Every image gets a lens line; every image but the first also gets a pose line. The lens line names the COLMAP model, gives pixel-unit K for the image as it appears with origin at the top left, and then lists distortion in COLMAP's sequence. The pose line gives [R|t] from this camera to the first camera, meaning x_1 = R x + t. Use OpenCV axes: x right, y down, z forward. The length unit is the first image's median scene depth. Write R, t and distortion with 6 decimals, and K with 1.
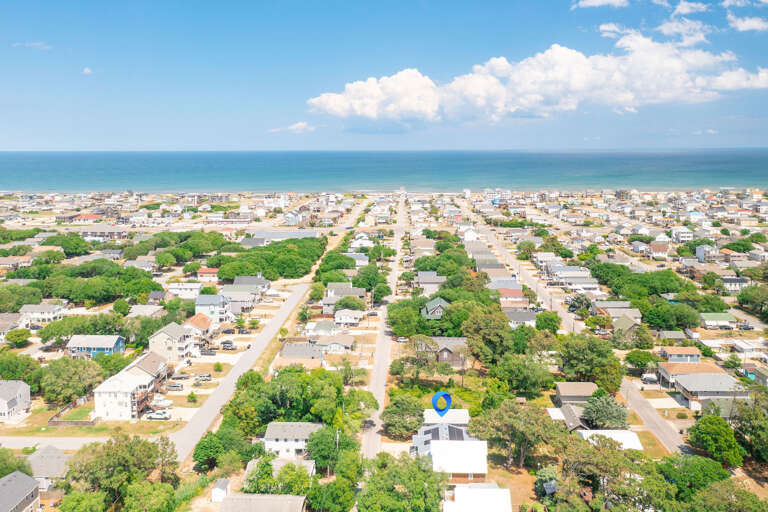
lens RADIAL K [[600.1, 0, 380.9], [0, 600.1, 233.0], [0, 0, 1]] dist [0.002368, 0.005124]
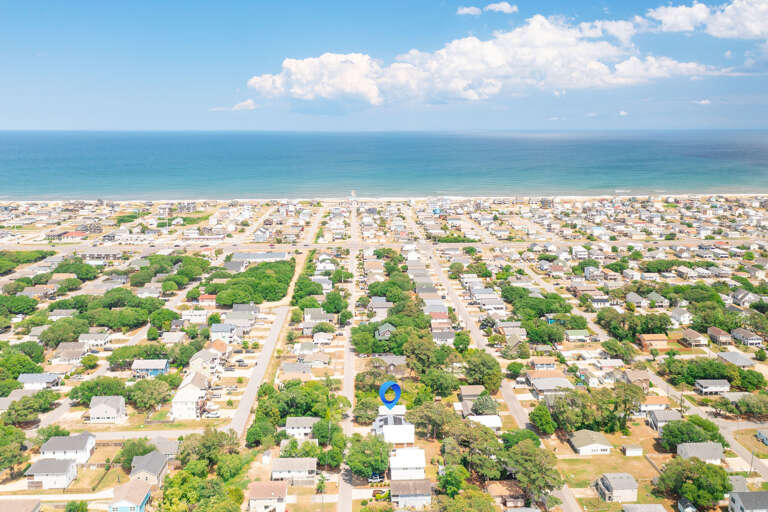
lens RADIAL K [[600.1, 0, 380.9], [0, 600.1, 233.0], [0, 0, 1]] dist [0.002368, 0.005124]
pose [[0.996283, -0.007106, 0.085845, -0.039065], [0.004531, 0.999535, 0.030153, -0.149235], [-0.086019, -0.029652, 0.995852, -0.404622]]
